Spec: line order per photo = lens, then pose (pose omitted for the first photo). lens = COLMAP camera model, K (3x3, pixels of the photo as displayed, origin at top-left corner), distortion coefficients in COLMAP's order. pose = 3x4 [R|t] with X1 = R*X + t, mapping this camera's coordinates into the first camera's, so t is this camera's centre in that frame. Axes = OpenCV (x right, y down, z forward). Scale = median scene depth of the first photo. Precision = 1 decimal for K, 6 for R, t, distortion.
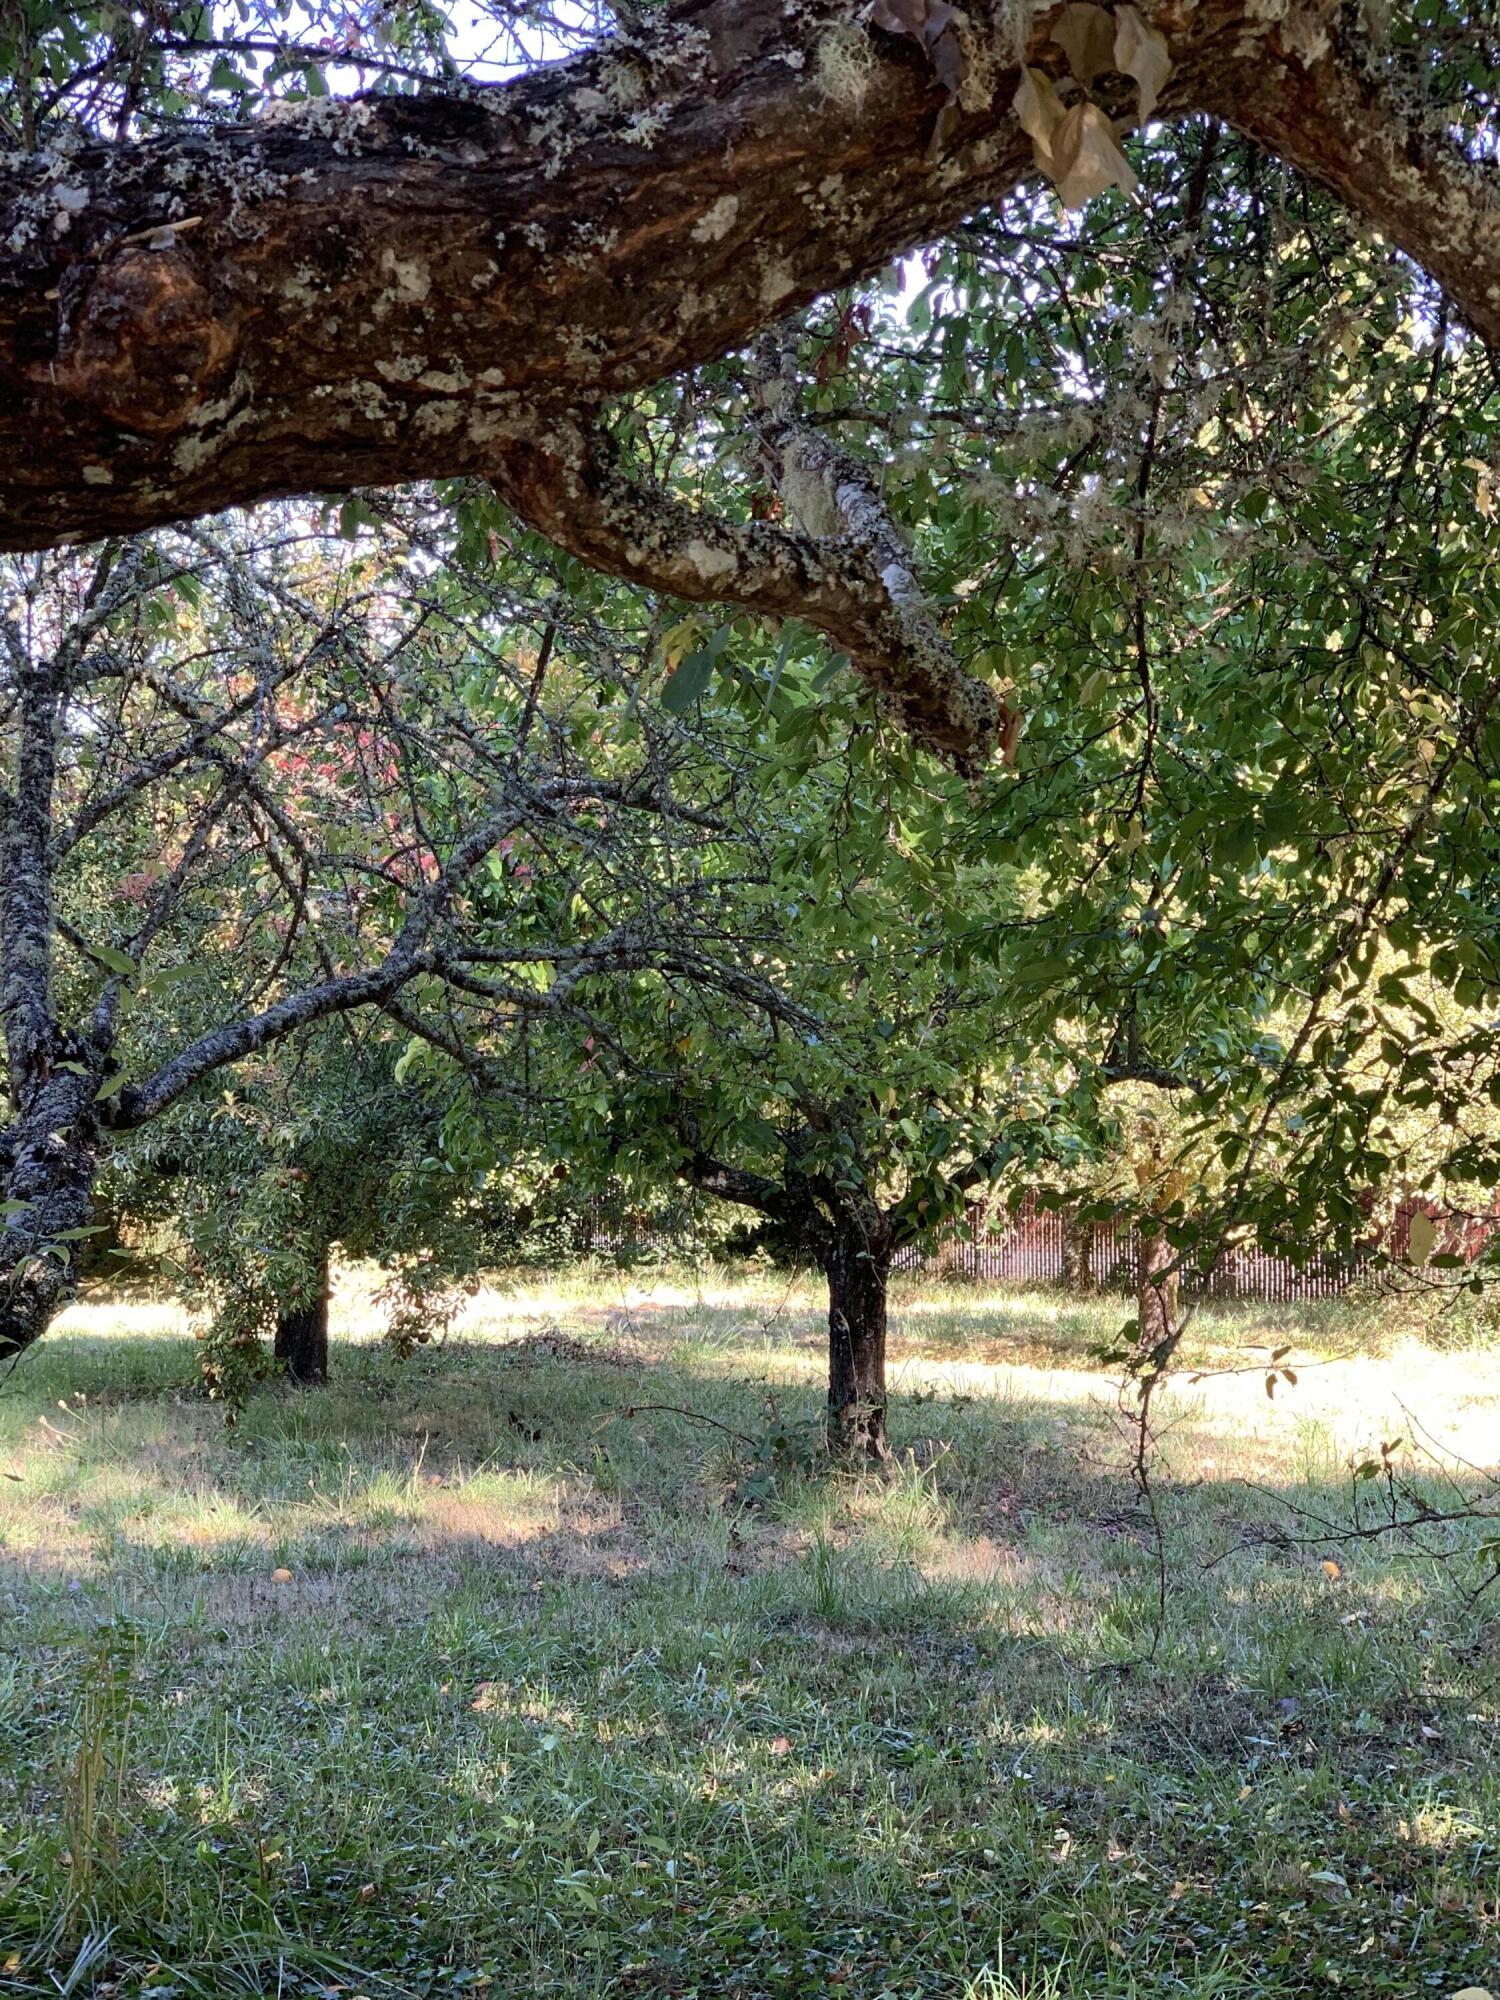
lens RADIAL K [[3032.4, 0, 750.1], [0, 3032.4, 1000.7], [0, 0, 1]] dist [0.000673, 0.000000]
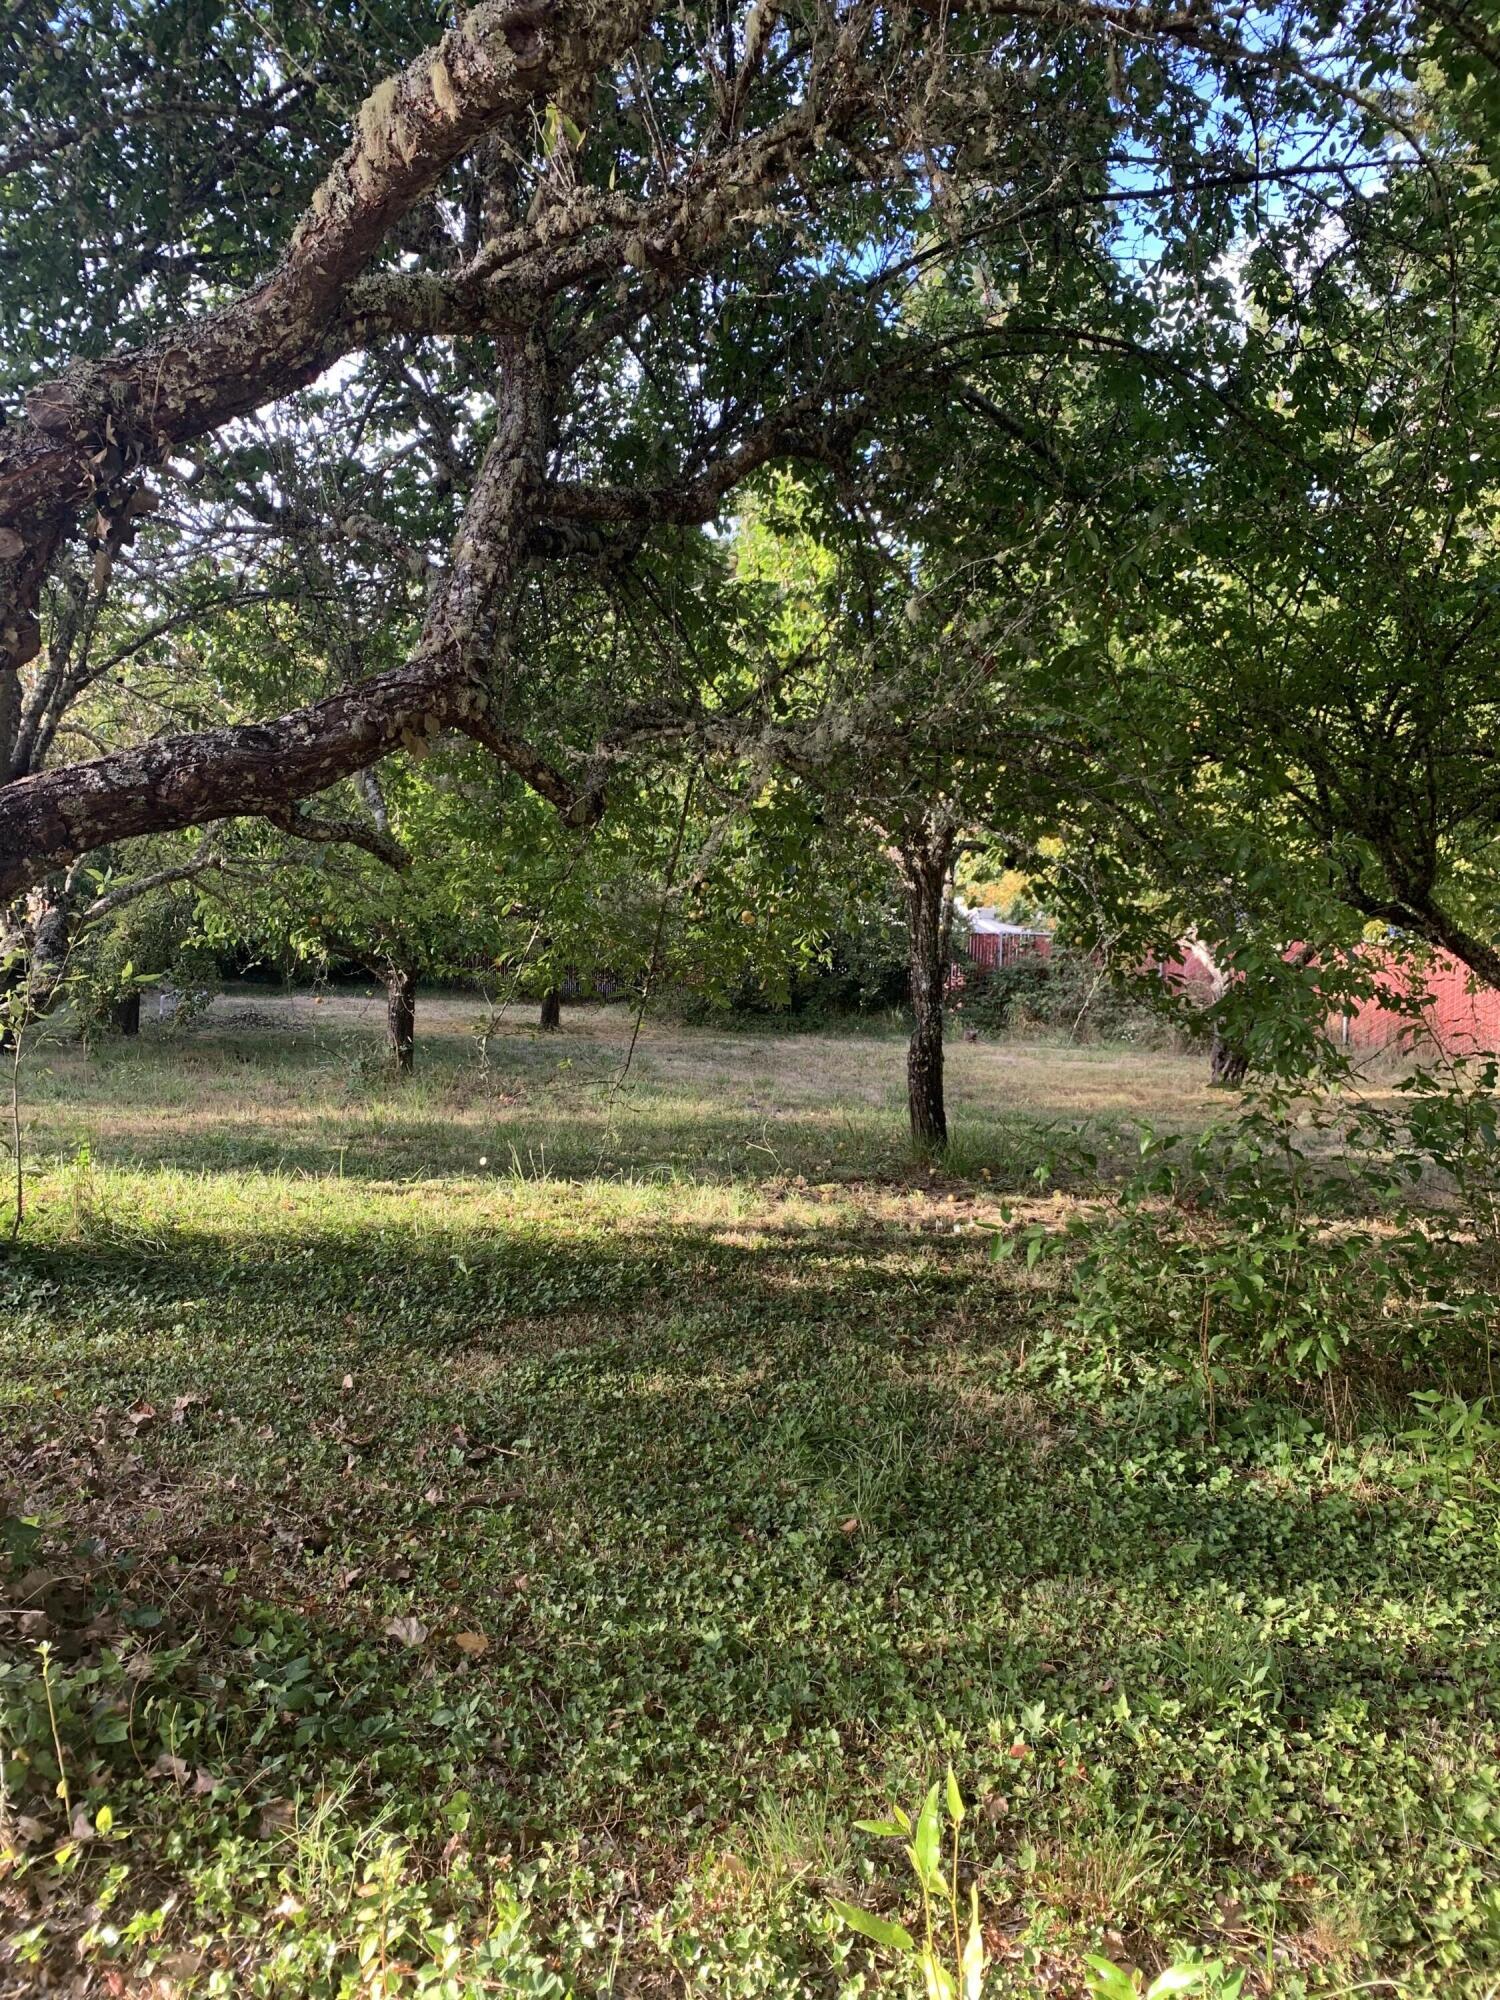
lens RADIAL K [[1515.7, 0, 749.7], [0, 1515.7, 999.9], [0, 0, 1]] dist [-0.000780, -0.000151]
pose [[0.967871, 0.021668, 0.250512, 0.039388], [-0.045824, 0.994796, 0.090998, -0.148750], [-0.247237, -0.099553, 0.963827, -1.223774]]
